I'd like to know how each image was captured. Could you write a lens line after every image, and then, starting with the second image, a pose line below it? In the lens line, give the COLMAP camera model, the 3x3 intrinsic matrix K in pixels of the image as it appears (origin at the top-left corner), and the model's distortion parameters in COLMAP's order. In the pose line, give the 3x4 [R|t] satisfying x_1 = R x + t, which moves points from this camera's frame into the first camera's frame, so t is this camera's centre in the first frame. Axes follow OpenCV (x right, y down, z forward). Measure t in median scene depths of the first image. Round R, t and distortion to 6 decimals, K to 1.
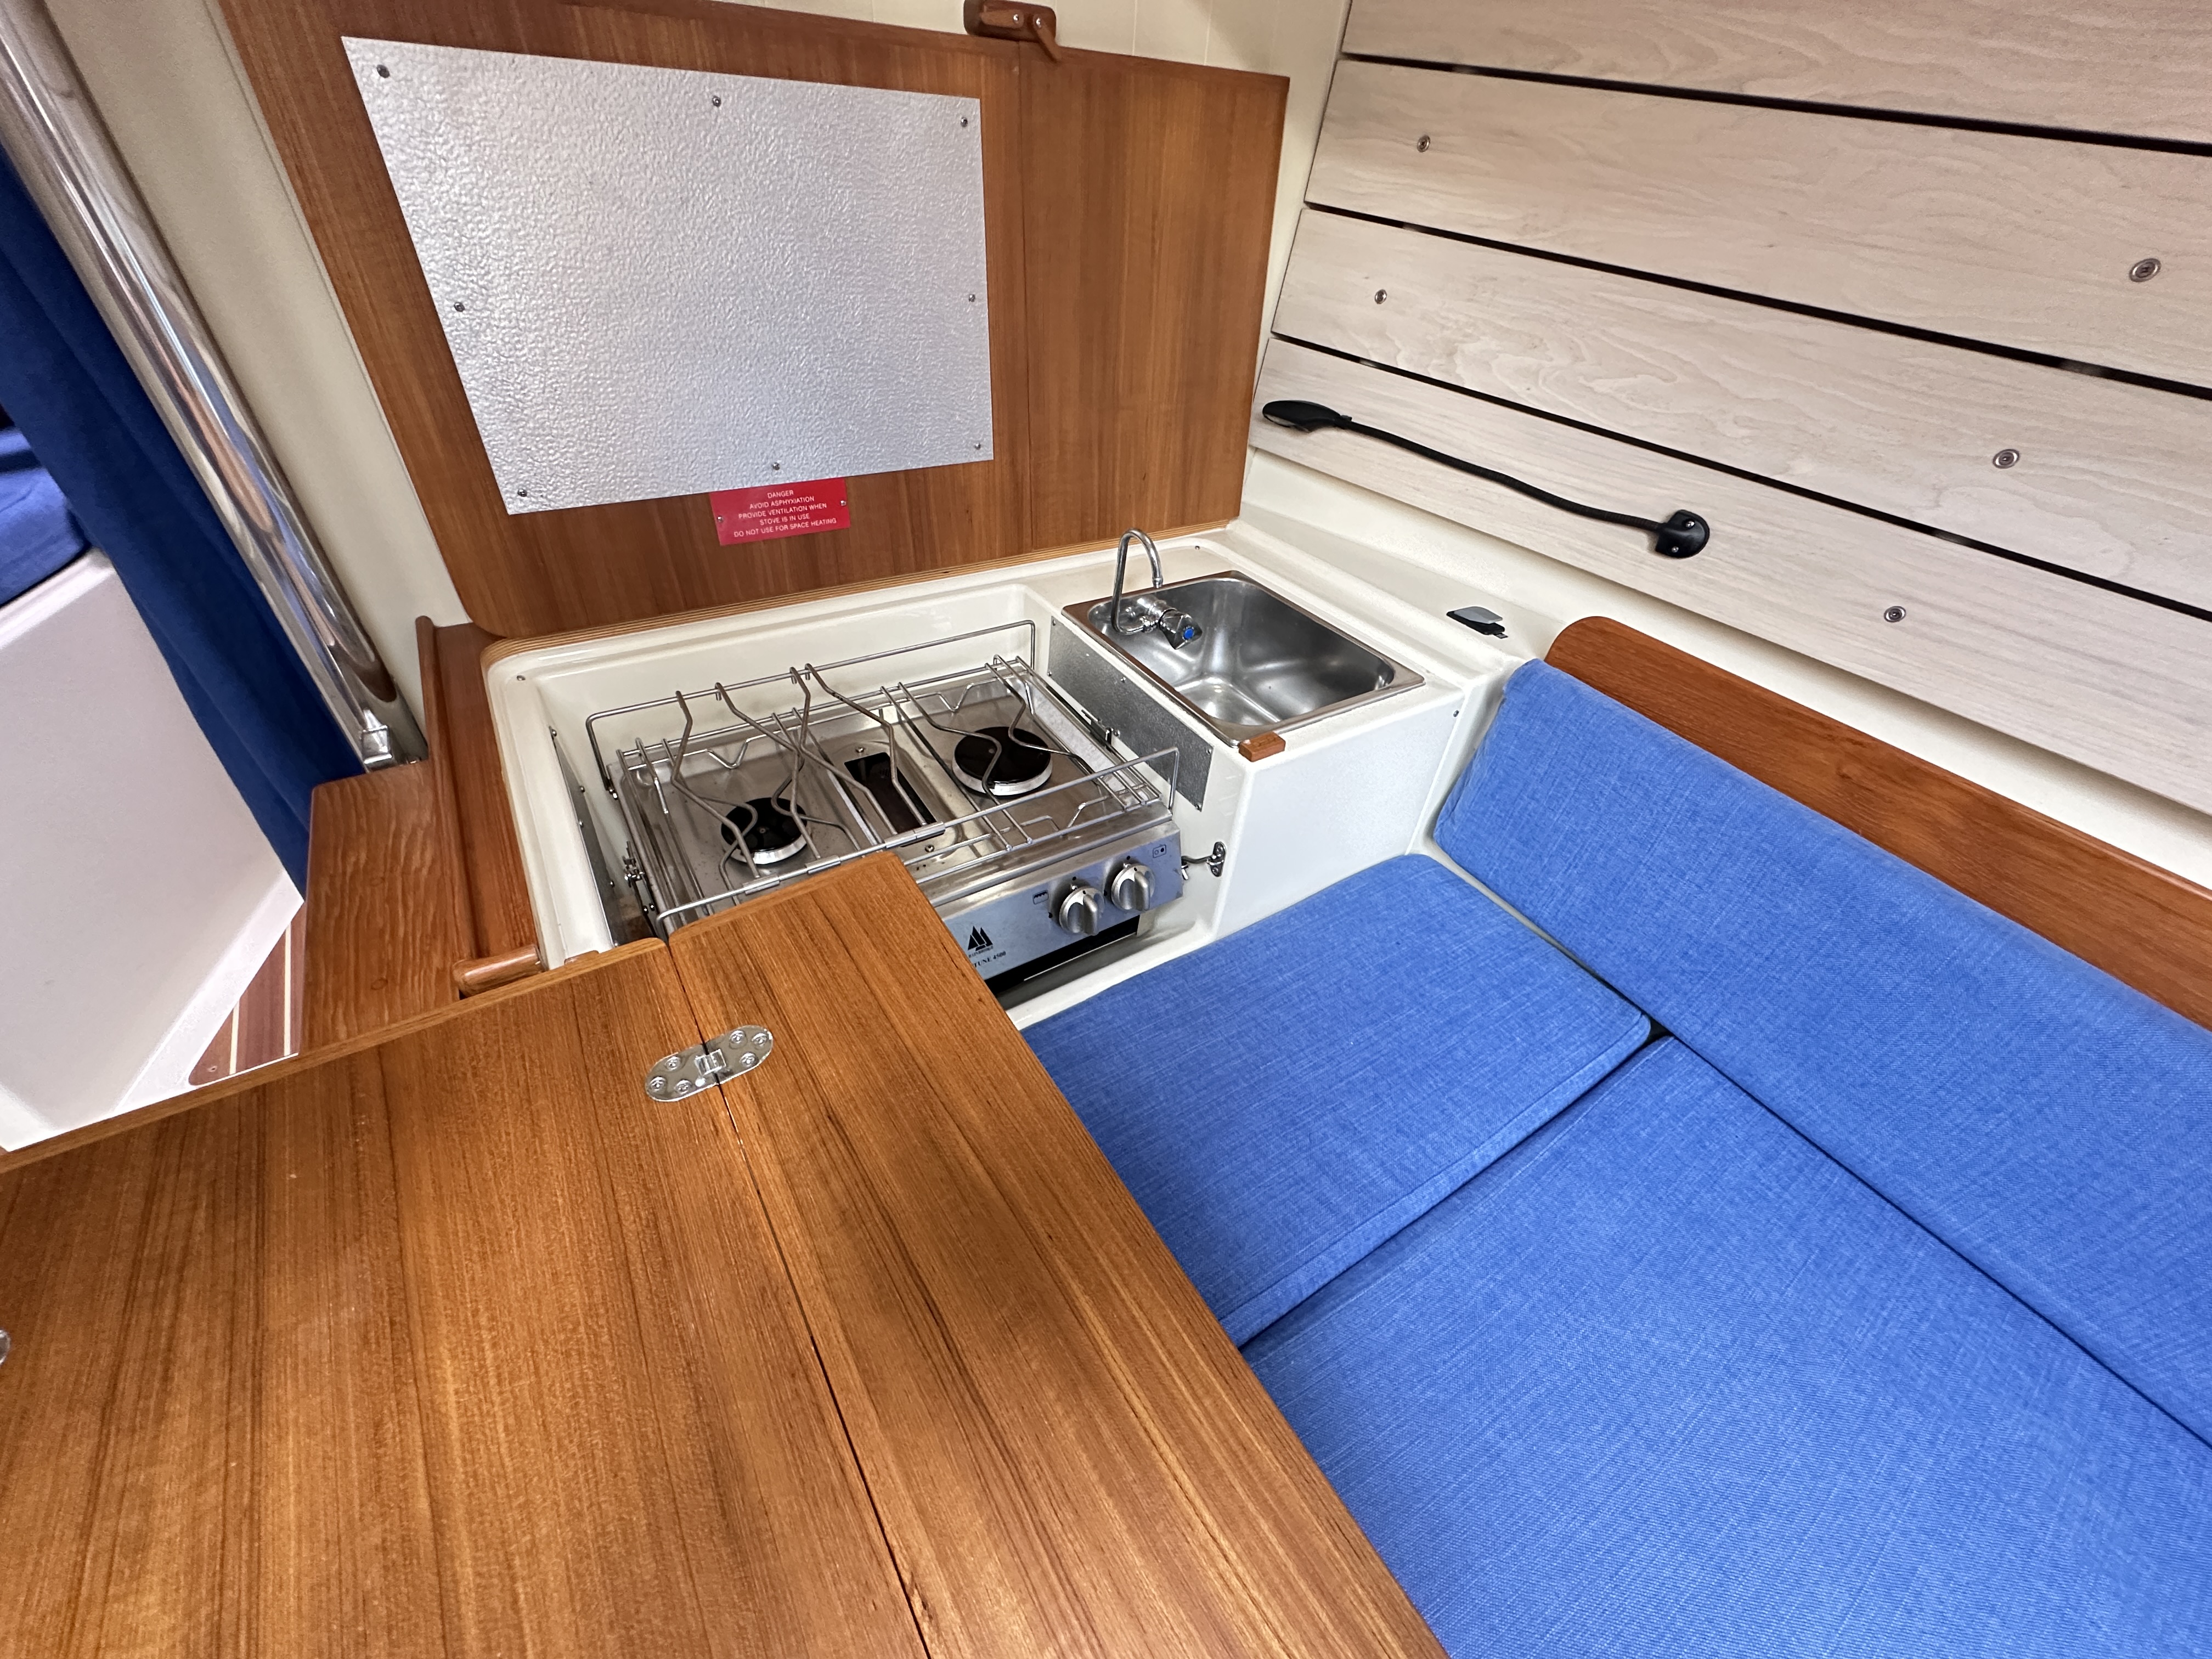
lens RADIAL K [[887.0, 0, 1104.5], [0, 887.0, 829.1], [0, 0, 1]] dist [-0.006822, 0.000603]
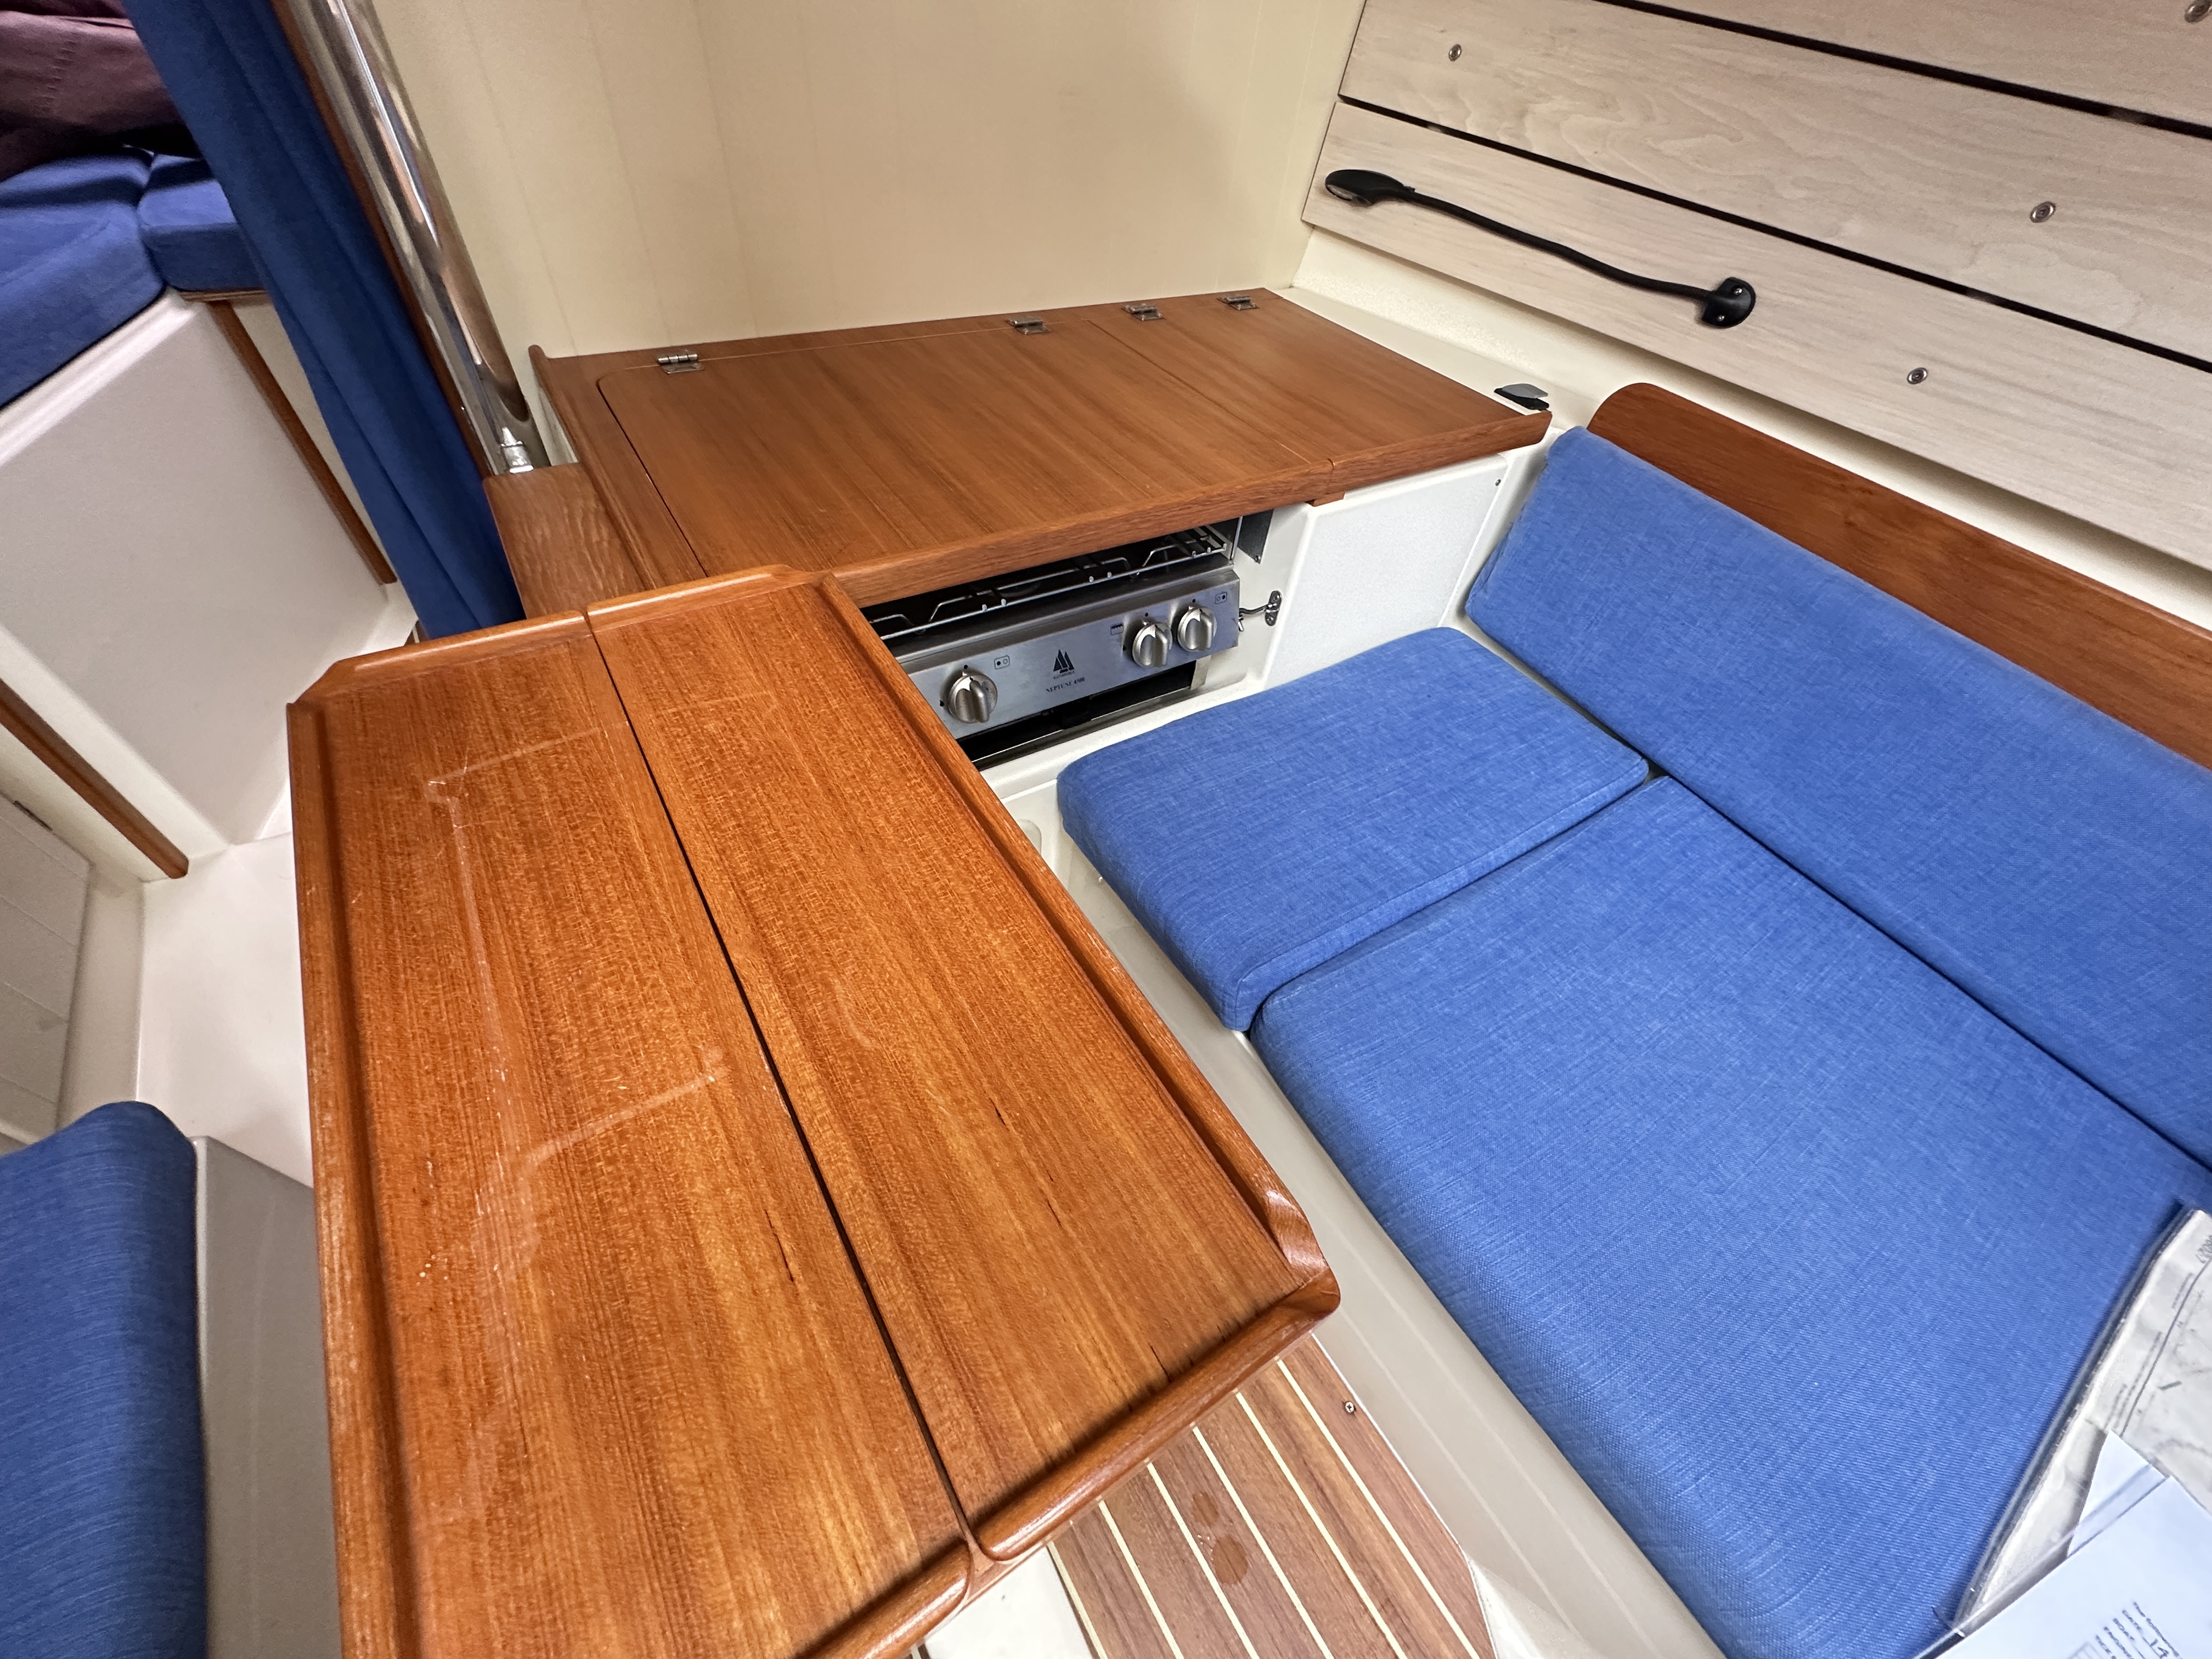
lens RADIAL K [[887.0, 0, 1106.5], [0, 887.0, 829.6], [0, 0, 1]] dist [-0.006822, 0.000603]
pose [[0.999696, 0.021847, 0.011465, -0.100095], [-0.023271, 0.989315, 0.143925, 0.179453], [-0.008198, -0.144148, 0.989522, -0.143233]]
